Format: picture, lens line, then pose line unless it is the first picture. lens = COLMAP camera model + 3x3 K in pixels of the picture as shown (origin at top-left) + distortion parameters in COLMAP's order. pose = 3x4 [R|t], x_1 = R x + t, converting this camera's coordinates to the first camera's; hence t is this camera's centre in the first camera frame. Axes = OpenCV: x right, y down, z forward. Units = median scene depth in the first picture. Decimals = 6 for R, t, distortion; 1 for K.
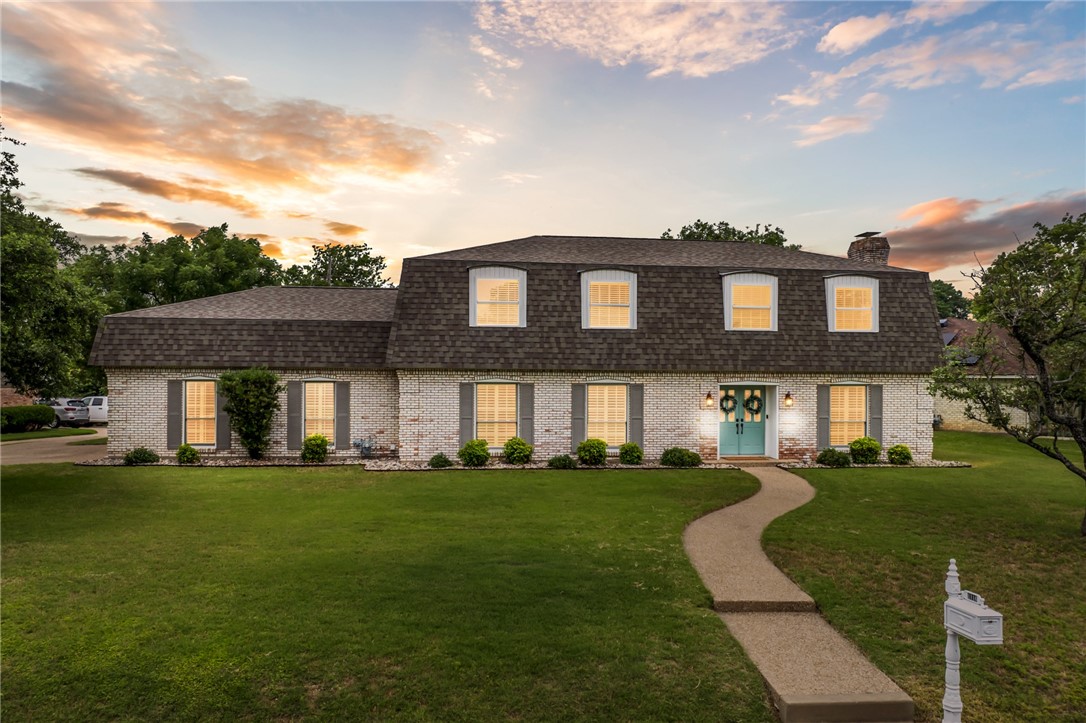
lens RADIAL K [[749.5, 0, 541.1], [0, 749.5, 365.8], [0, 0, 1]] dist [0.000730, 0.000075]
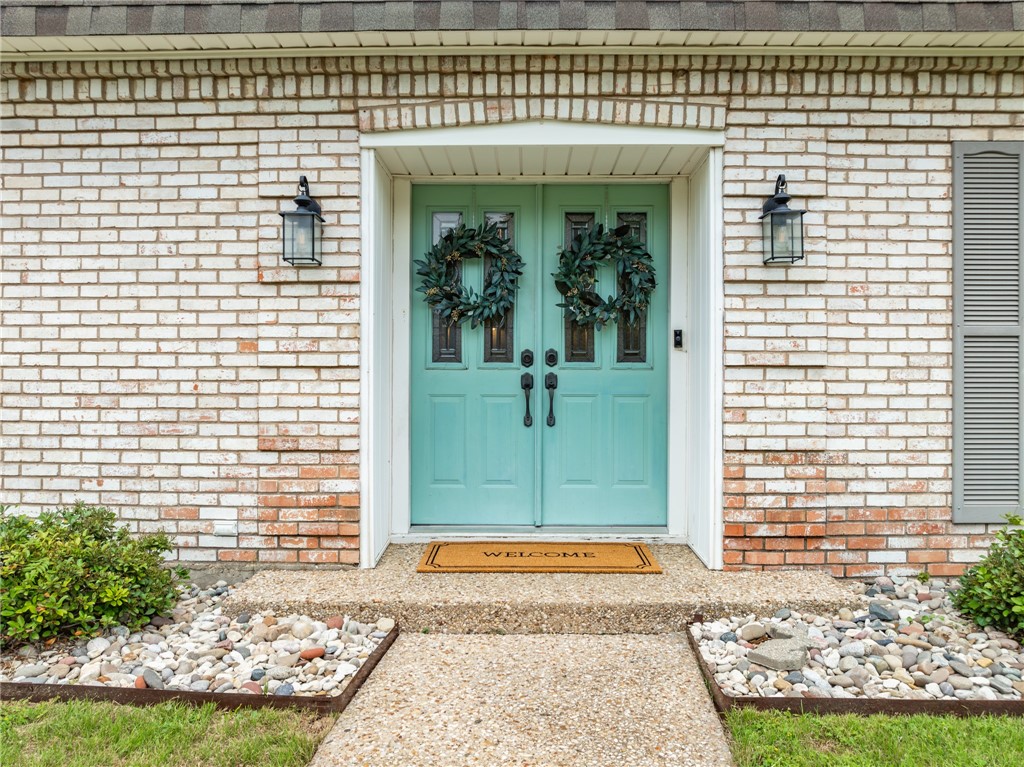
lens RADIAL K [[714.2, 0, 513.7], [0, 714.2, 379.5], [0, 0, 1]] dist [-0.013663, -0.000411]
pose [[0.992439, -0.002140, -0.122722, 0.287721], [0.002478, 0.999994, 0.002601, 0.079345], [0.122715, -0.002886, 0.992438, 0.824831]]
